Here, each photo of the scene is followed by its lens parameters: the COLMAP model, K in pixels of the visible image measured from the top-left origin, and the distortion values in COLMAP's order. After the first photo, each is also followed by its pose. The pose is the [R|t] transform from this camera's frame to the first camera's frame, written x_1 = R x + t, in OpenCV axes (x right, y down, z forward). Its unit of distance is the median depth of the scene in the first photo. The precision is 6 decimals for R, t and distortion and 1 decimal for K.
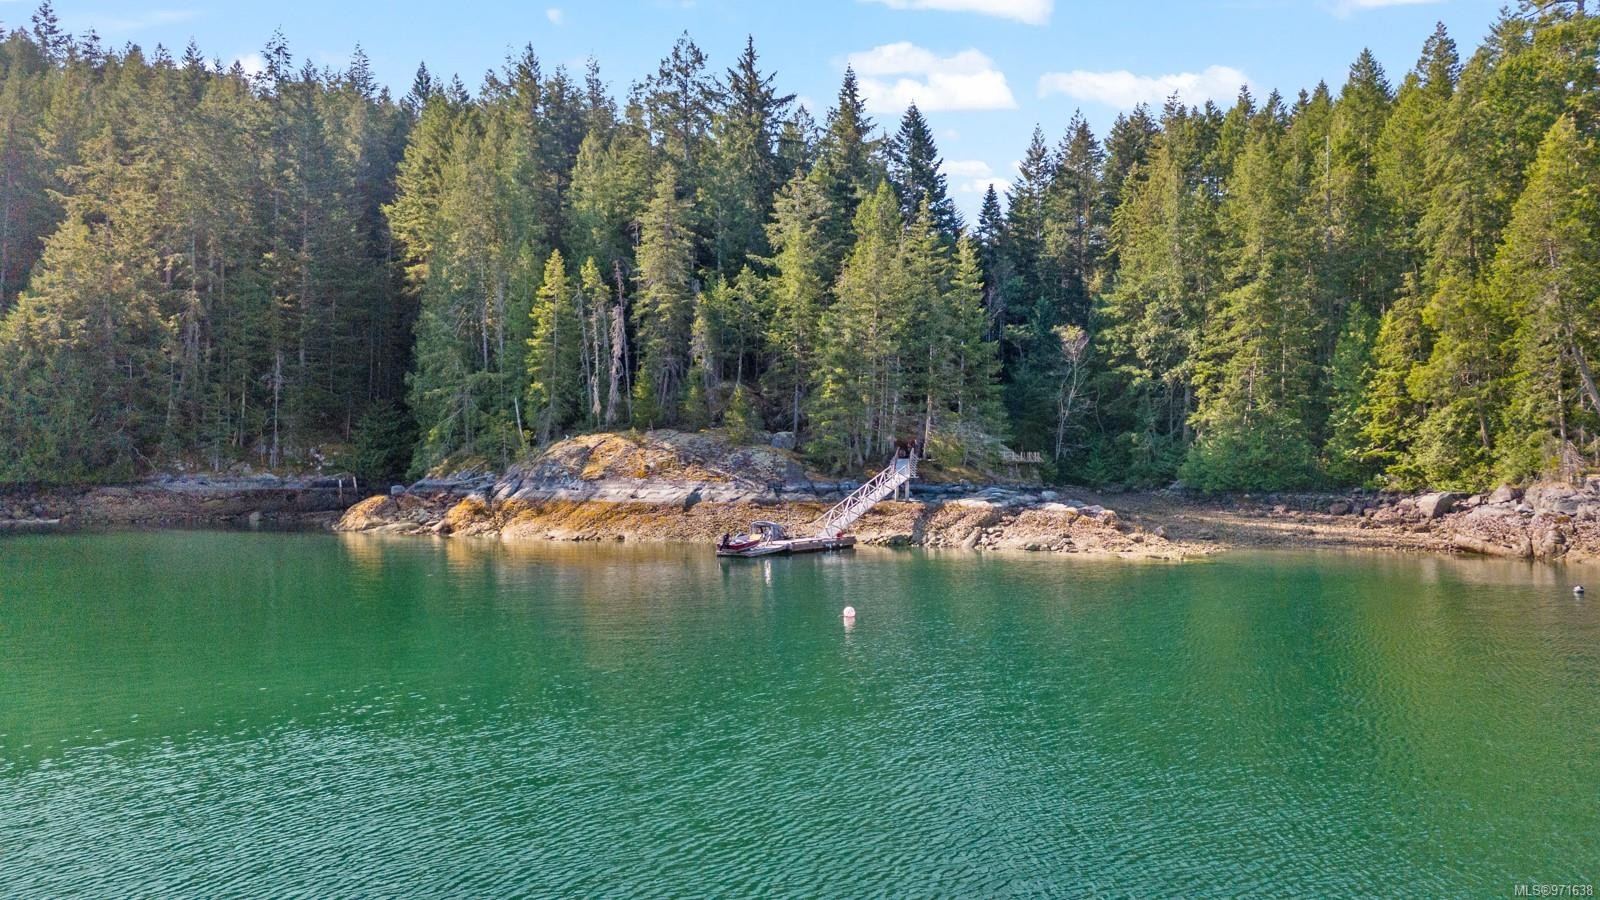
lens RADIAL K [[1172.1, 0, 803.2], [0, 1172.1, 449.2], [0, 0, 1]] dist [0.069286, -0.053289]
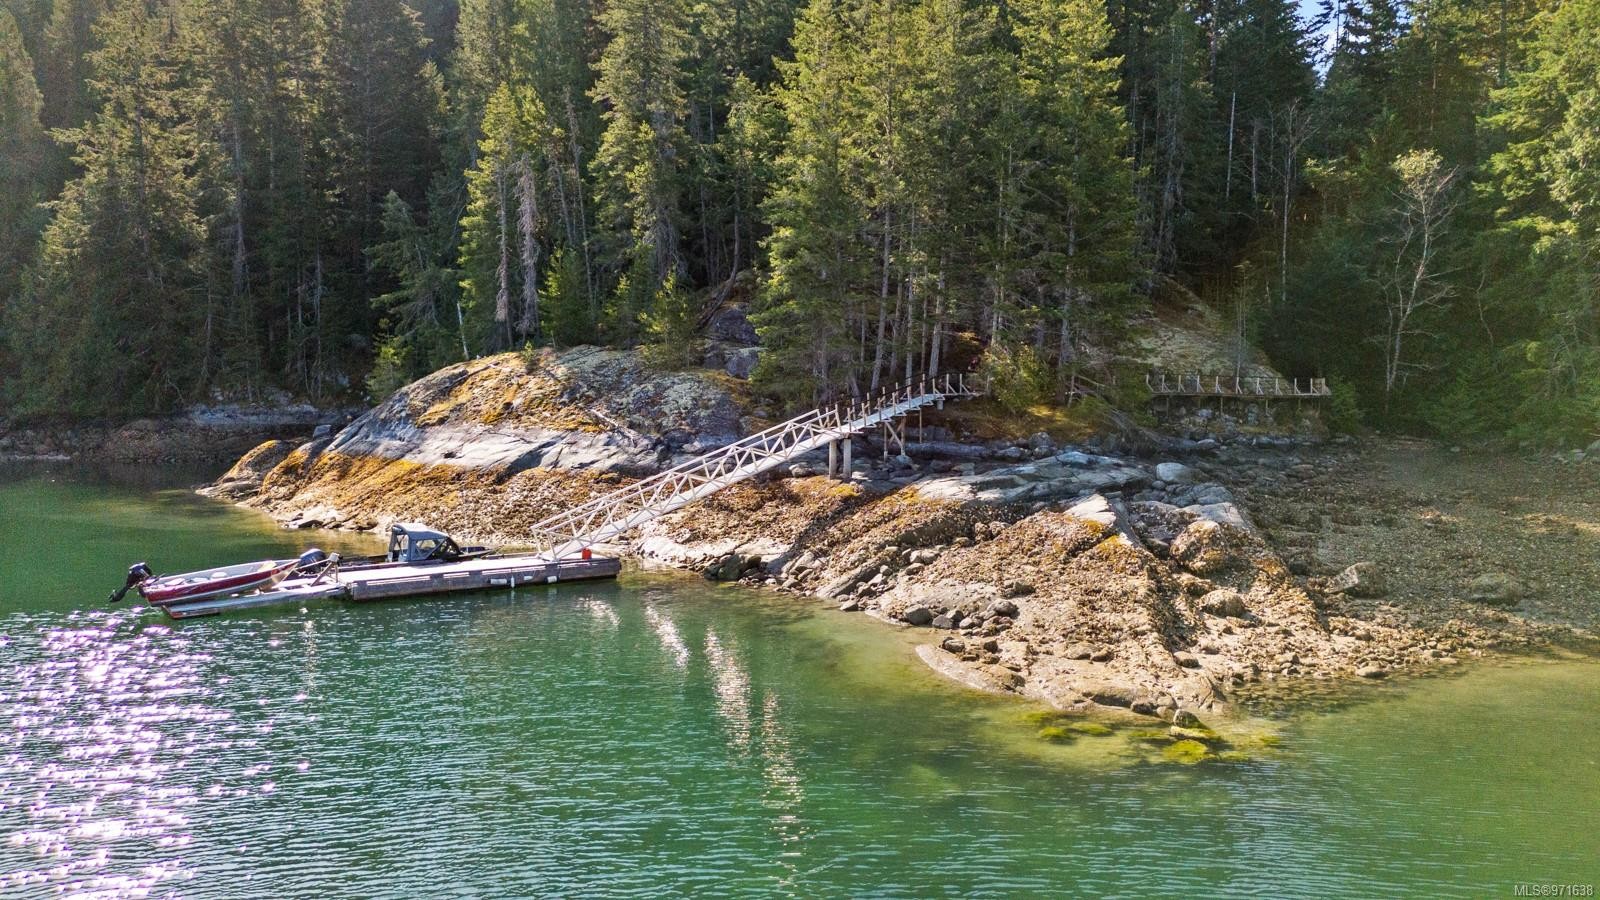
lens RADIAL K [[1172.1, 0, 804.8], [0, 1172.1, 442.6], [0, 0, 1]] dist [0.069286, -0.053289]
pose [[0.914371, 0.021512, -0.404305, 0.221402], [0.003357, 0.998150, 0.060702, -0.002453], [0.404863, -0.056861, 0.912608, 0.411234]]
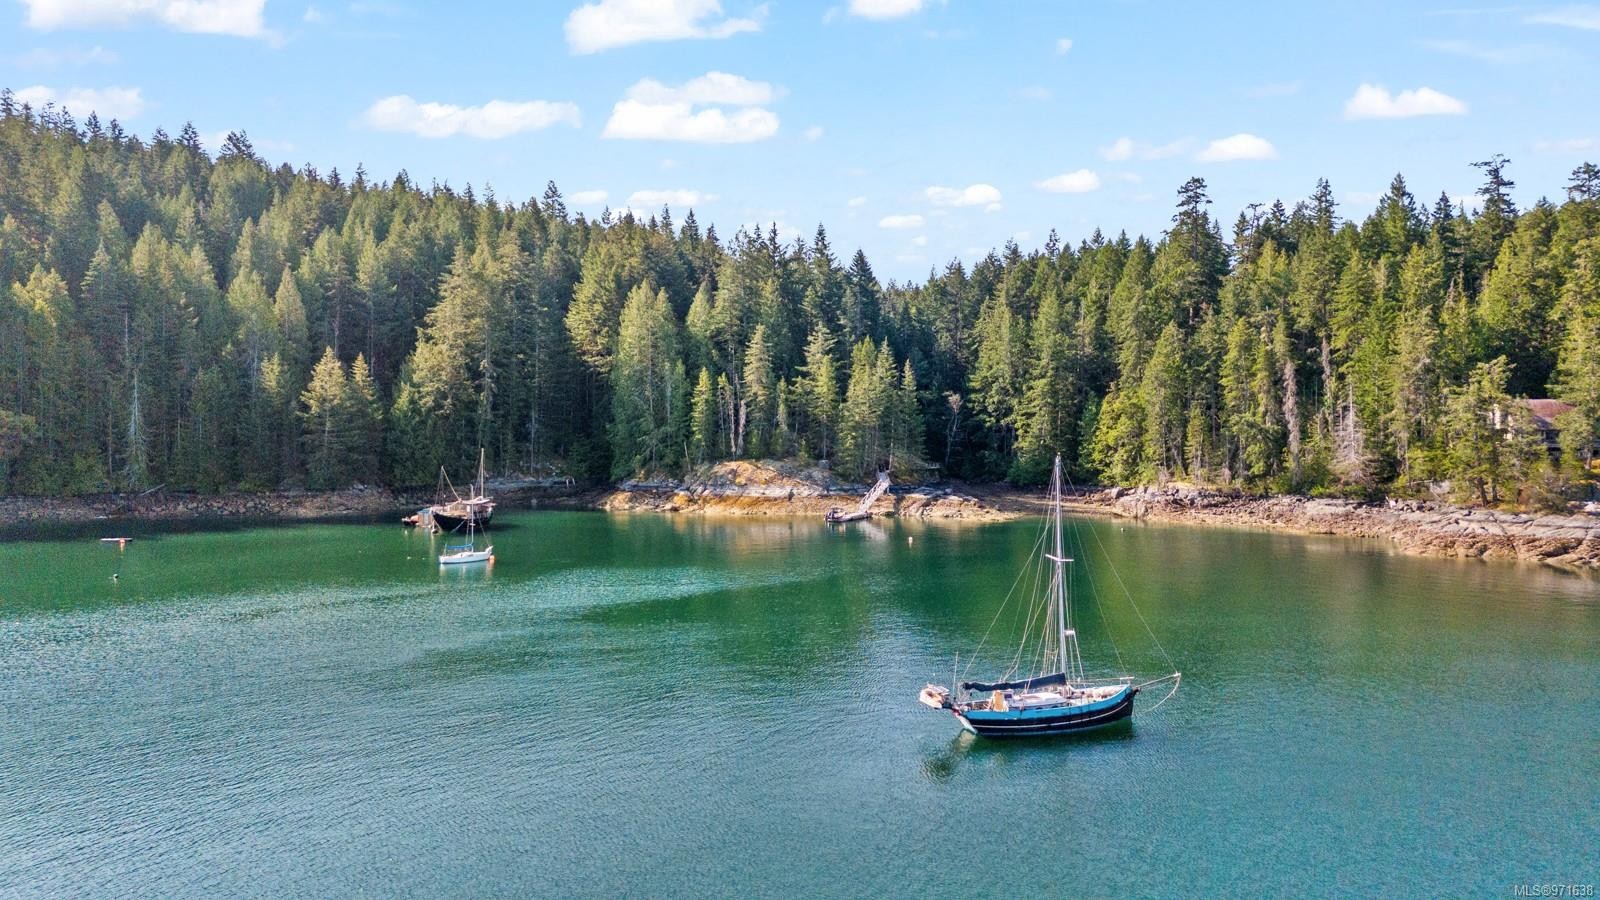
lens RADIAL K [[1172.1, 0, 795.3], [0, 1172.1, 464.6], [0, 0, 1]] dist [0.069286, -0.053289]
pose [[0.993442, -0.007026, 0.114122, -0.269456], [0.000935, 0.998576, 0.053343, -0.104870], [-0.114334, -0.052887, 0.992034, -0.942632]]
